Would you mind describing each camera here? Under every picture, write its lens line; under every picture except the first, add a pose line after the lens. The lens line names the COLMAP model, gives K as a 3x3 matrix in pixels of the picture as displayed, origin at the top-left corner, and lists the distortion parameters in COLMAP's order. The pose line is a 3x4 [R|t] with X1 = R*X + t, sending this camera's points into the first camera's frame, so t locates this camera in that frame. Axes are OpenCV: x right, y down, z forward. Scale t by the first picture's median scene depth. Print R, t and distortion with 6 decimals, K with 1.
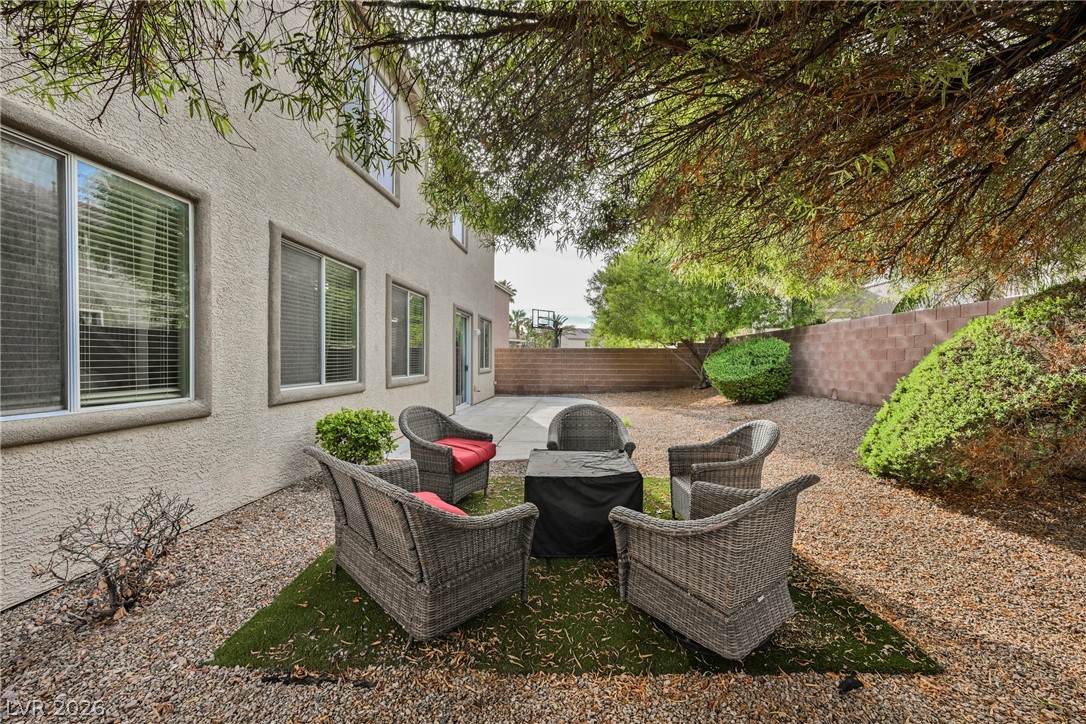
lens RADIAL K [[424.7, 0, 529.1], [0, 424.7, 365.2], [0, 0, 1]] dist [-0.004376, 0.001320]
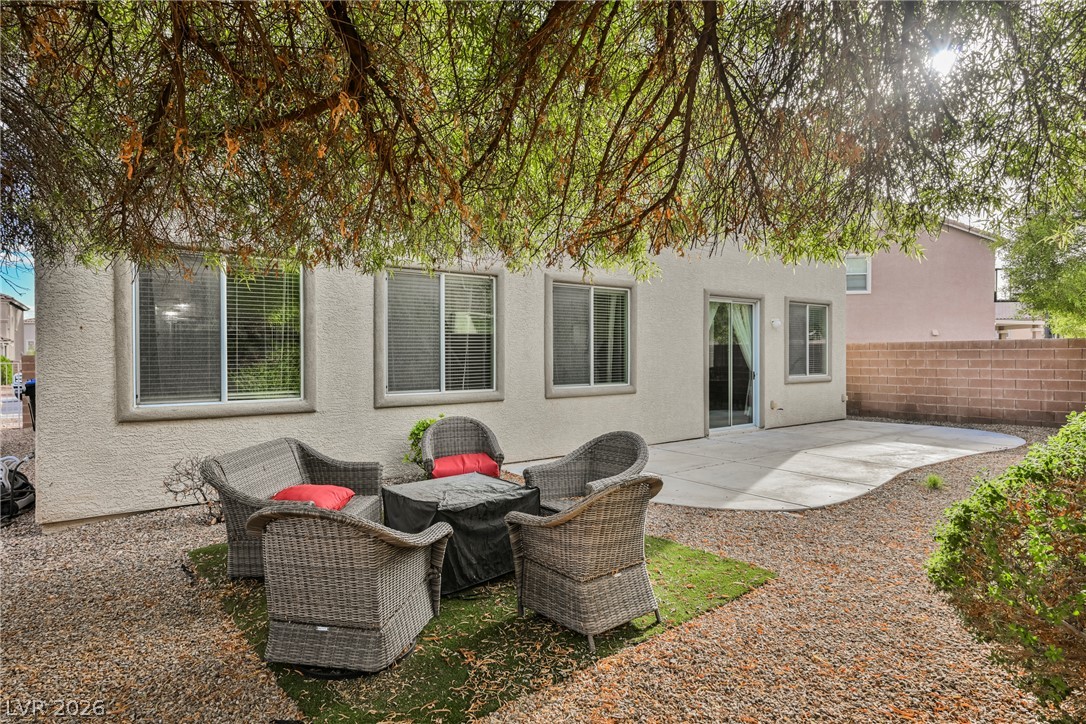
lens RADIAL K [[605.2, 0, 569.3], [0, 605.2, 367.5], [0, 0, 1]] dist [-0.003388, 0.000337]
pose [[0.647902, -0.002827, -0.761718, 0.897166], [0.001843, 0.999996, -0.002144, -0.012712], [0.761721, -0.000015, 0.647905, 0.253669]]
